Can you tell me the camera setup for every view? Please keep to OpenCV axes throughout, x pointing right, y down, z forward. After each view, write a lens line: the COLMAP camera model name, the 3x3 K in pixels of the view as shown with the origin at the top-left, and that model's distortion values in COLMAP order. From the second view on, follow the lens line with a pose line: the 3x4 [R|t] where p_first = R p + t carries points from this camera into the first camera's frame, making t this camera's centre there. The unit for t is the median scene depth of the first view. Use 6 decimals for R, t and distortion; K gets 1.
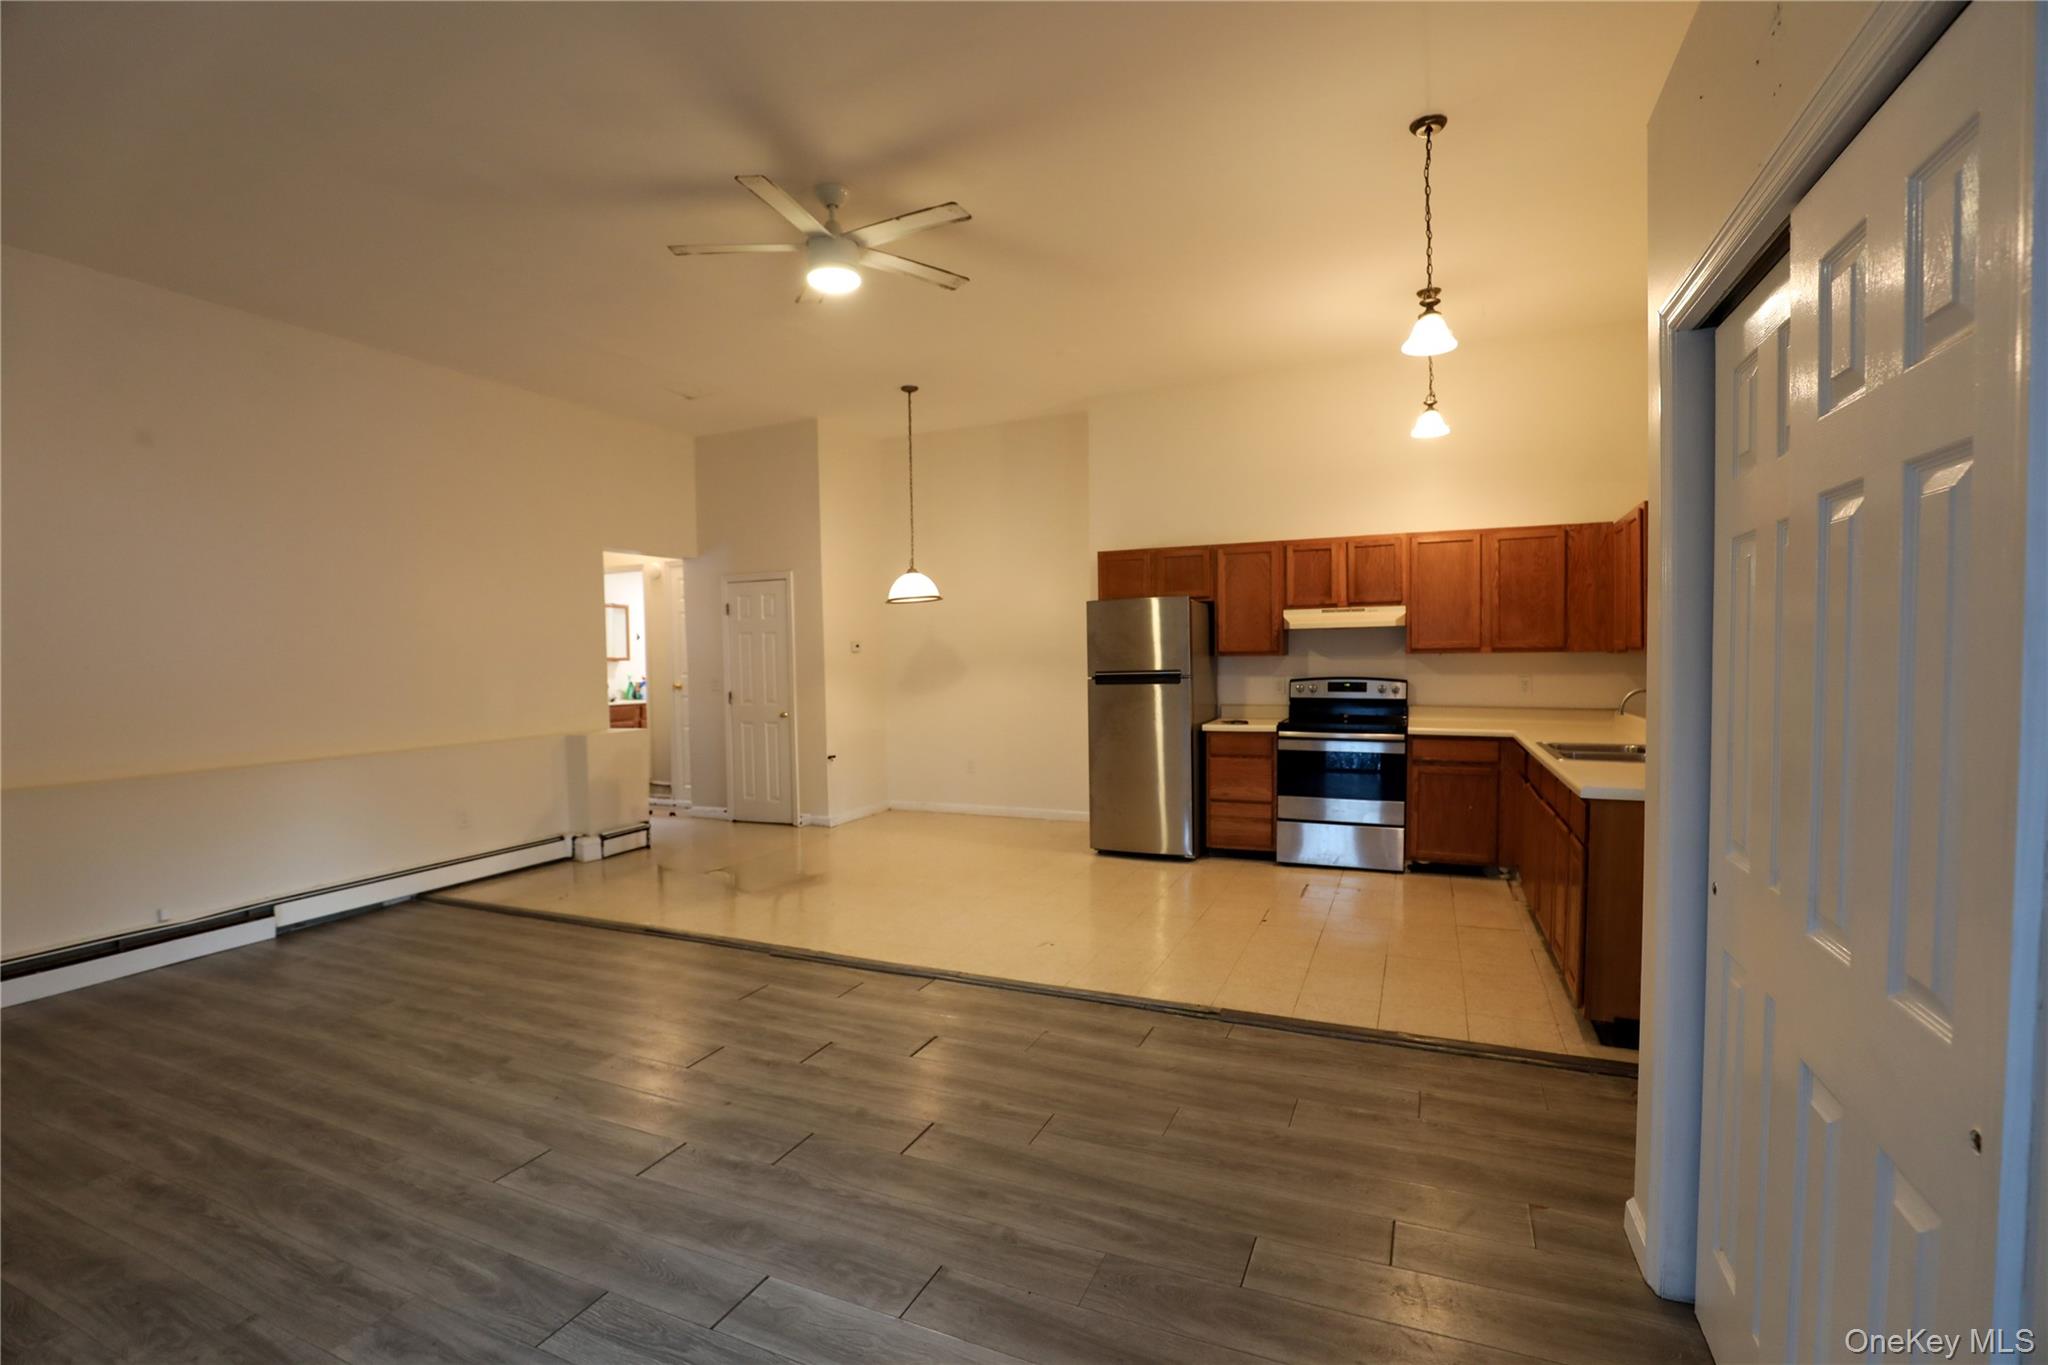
lens RADIAL K [[932.4, 0, 1013.3], [0, 932.4, 695.8], [0, 0, 1]] dist [-0.025758, -0.000047]
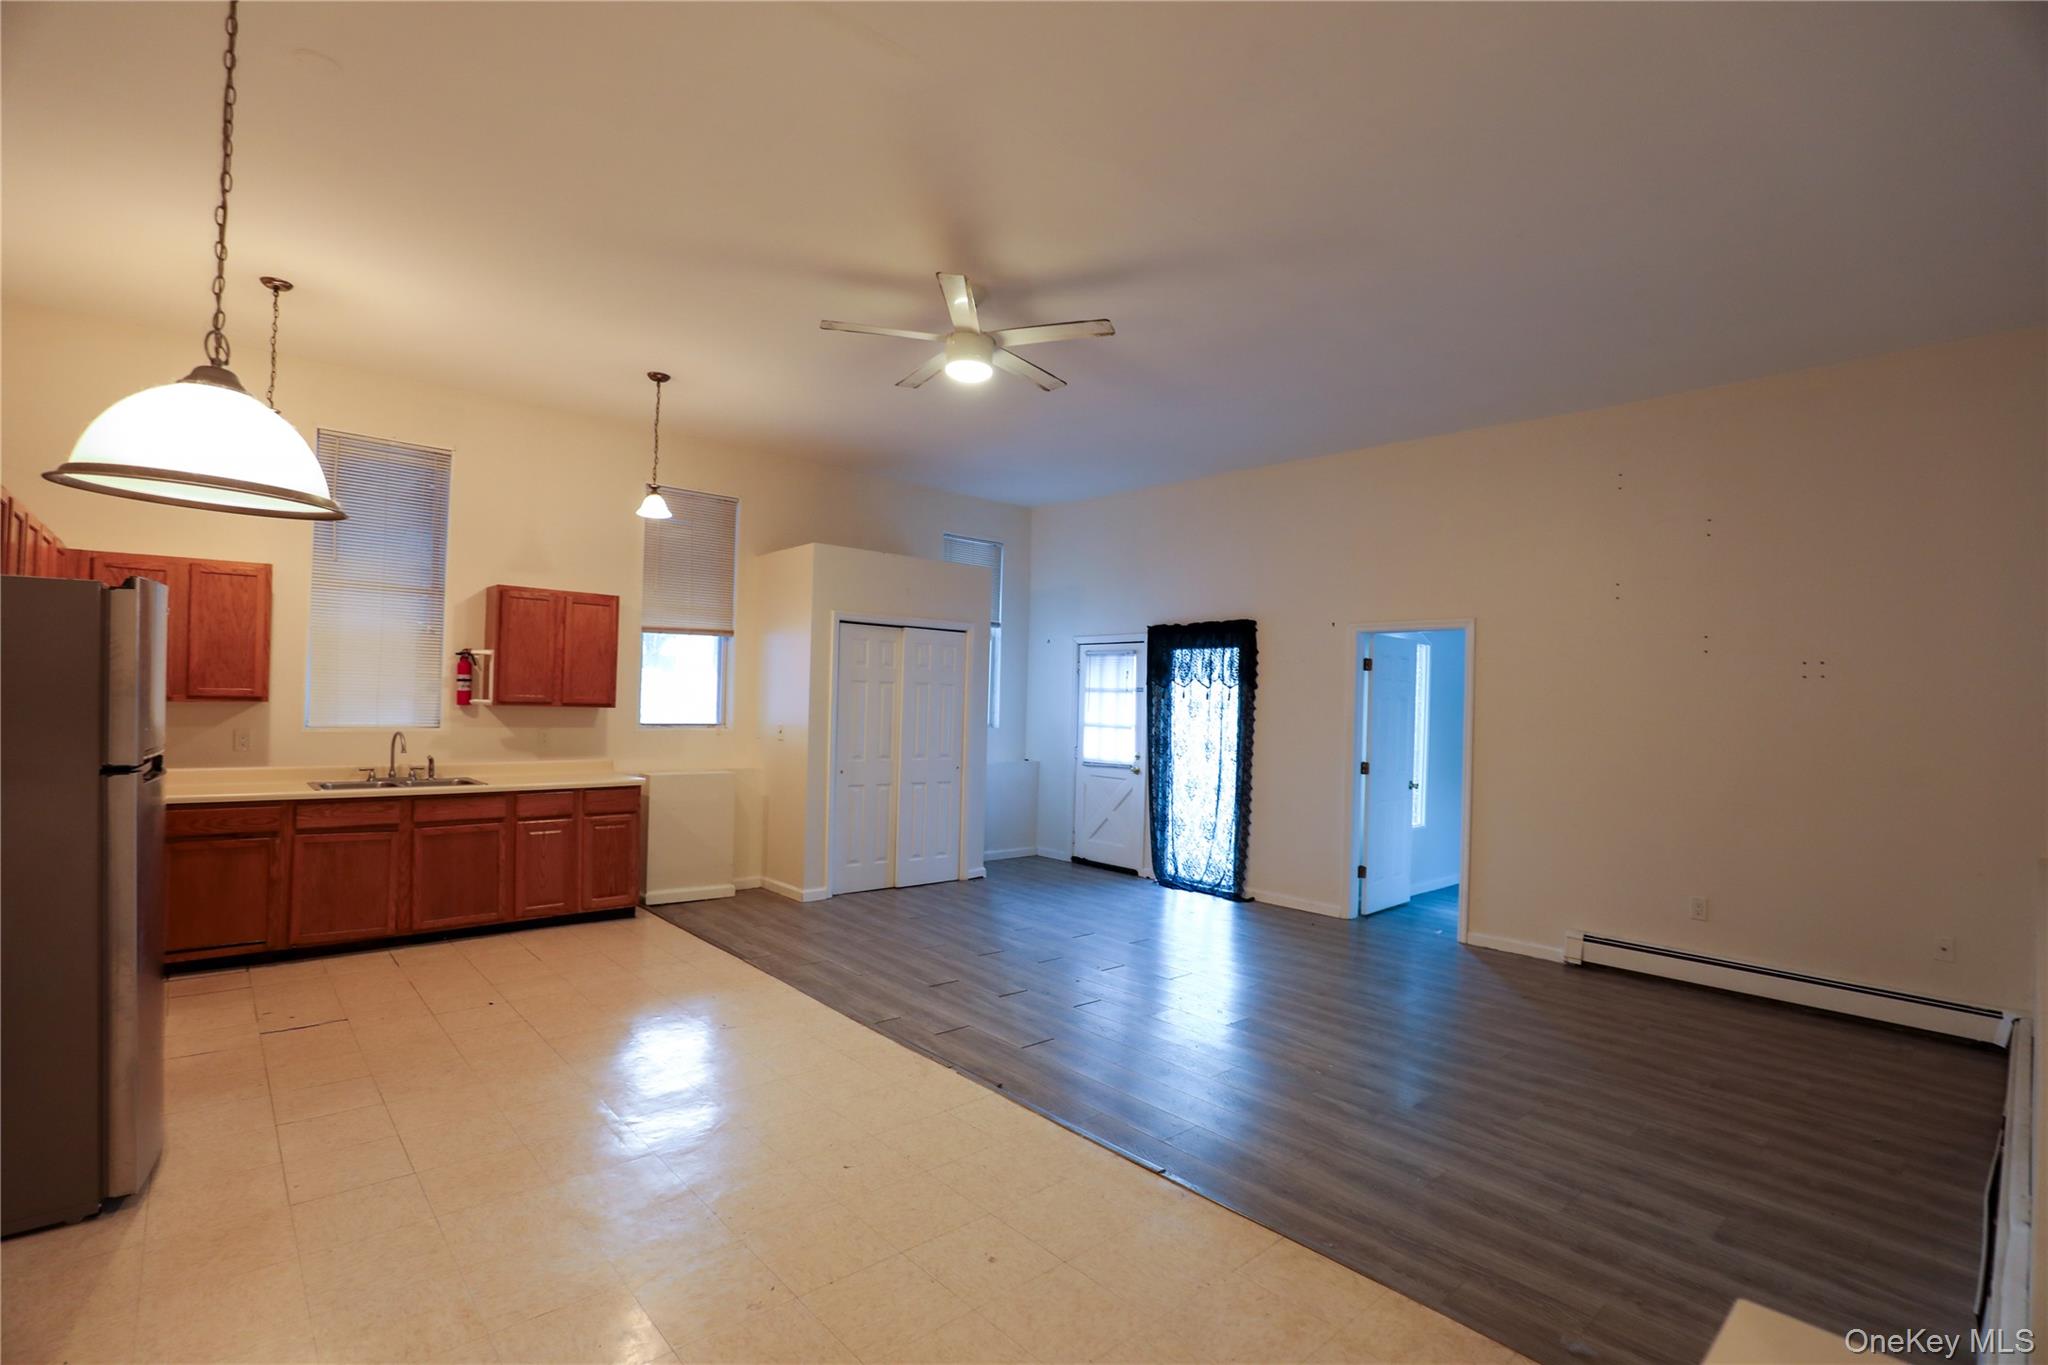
lens RADIAL K [[932.4, 0, 1013.3], [0, 932.4, 695.8], [0, 0, 1]] dist [-0.025758, -0.000047]
pose [[-0.905689, -0.004828, 0.423916, -0.472756], [0.007056, 0.999625, 0.026460, -0.063296], [-0.423885, 0.026956, -0.905315, 1.324854]]
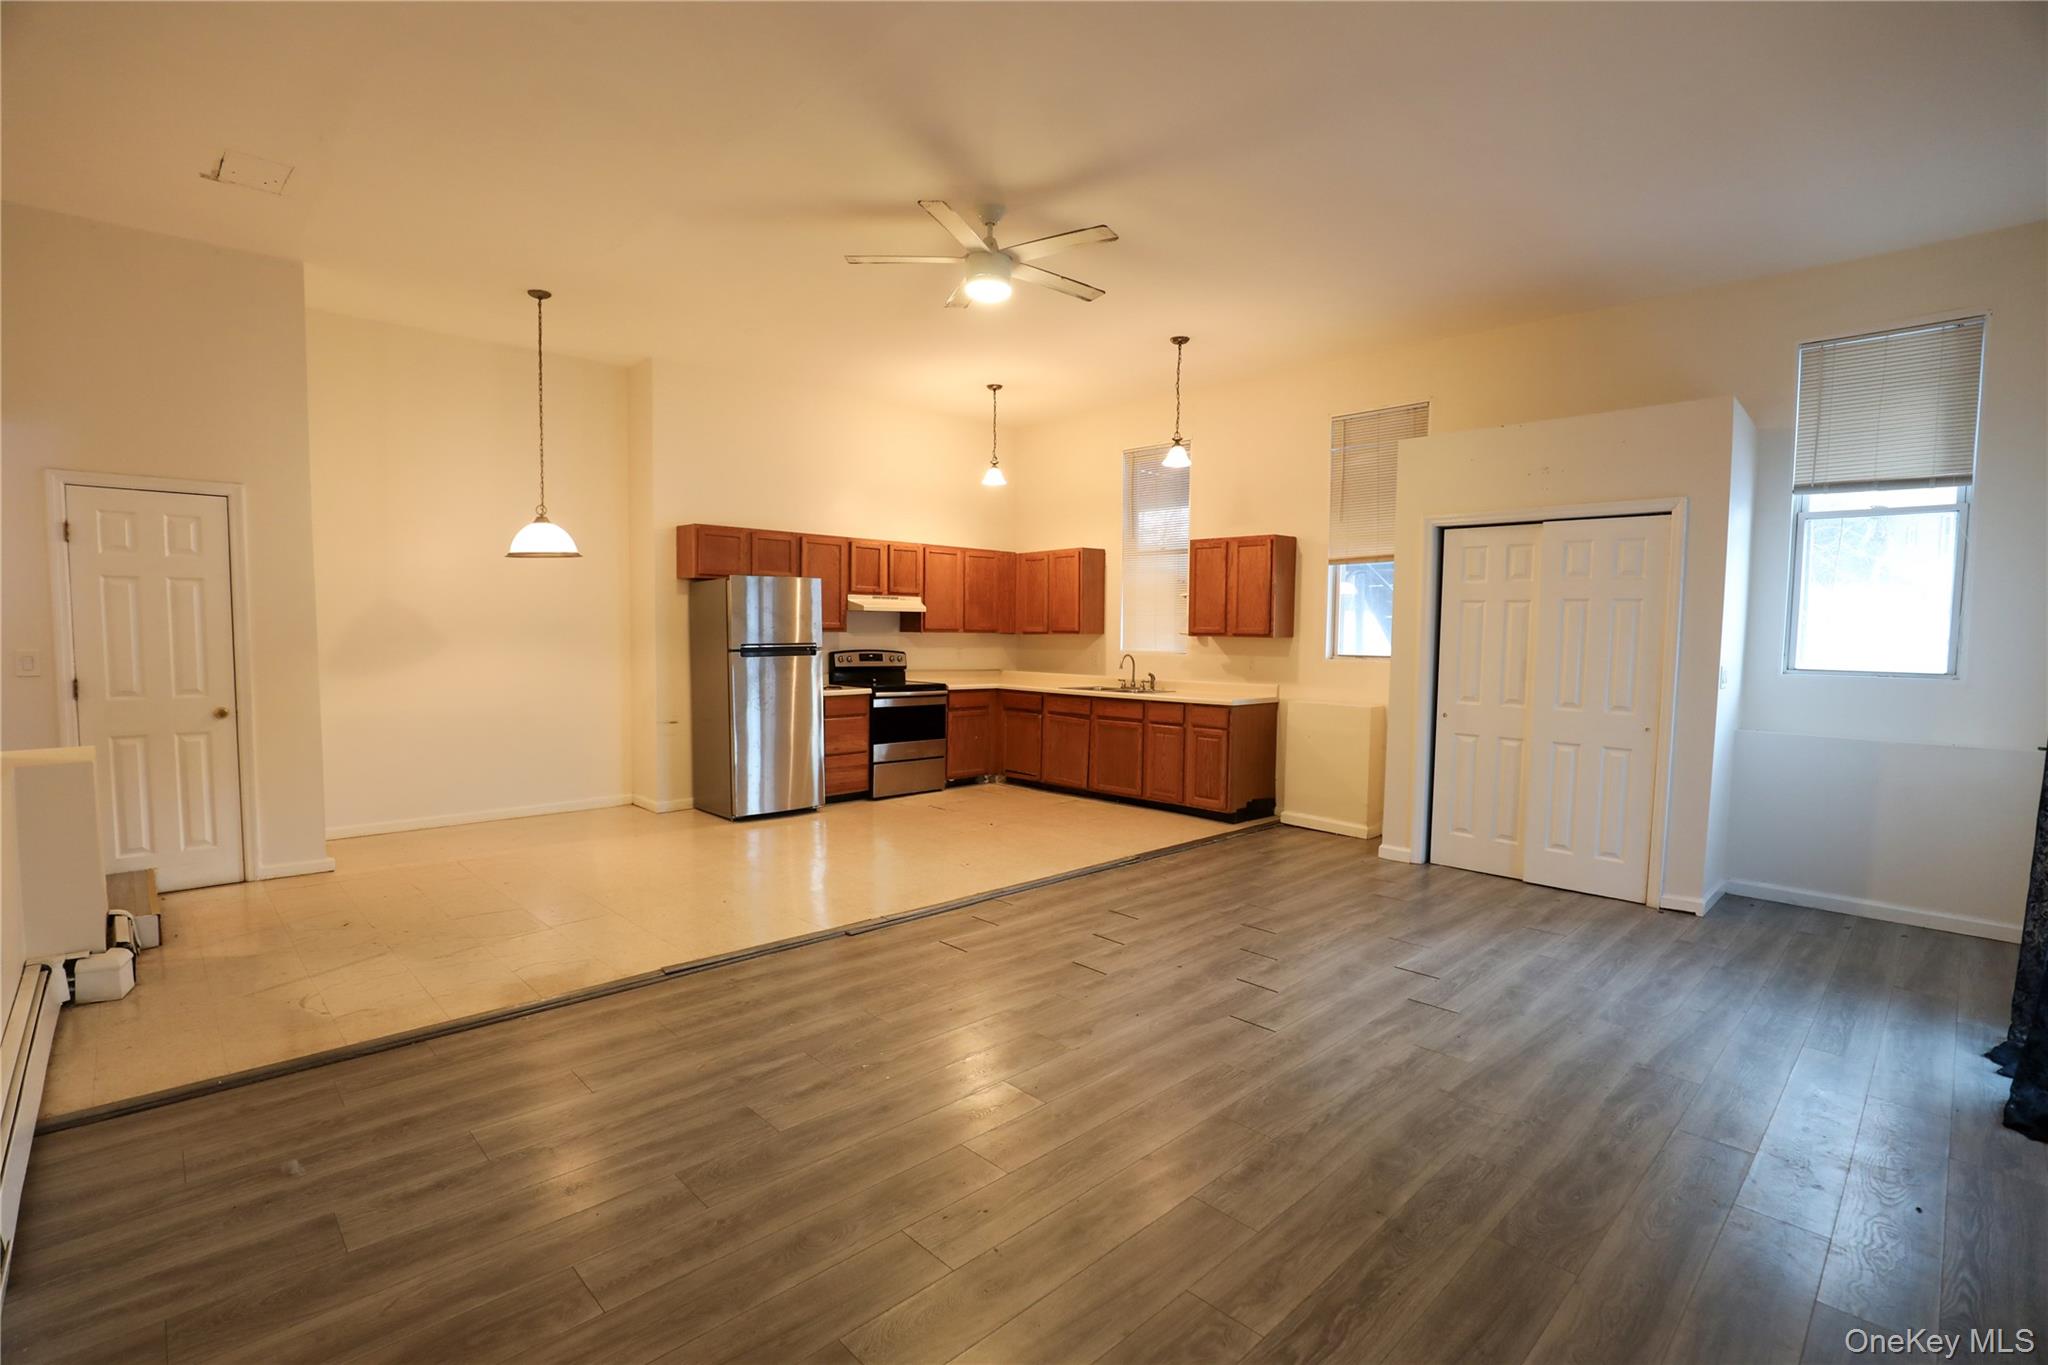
lens RADIAL K [[932.4, 0, 1013.3], [0, 932.4, 695.8], [0, 0, 1]] dist [-0.025758, -0.000047]
pose [[0.380009, -0.045048, 0.923885, -0.830345], [0.024523, 0.998953, 0.038622, -0.001735], [-0.924658, 0.007980, 0.380716, 0.367254]]
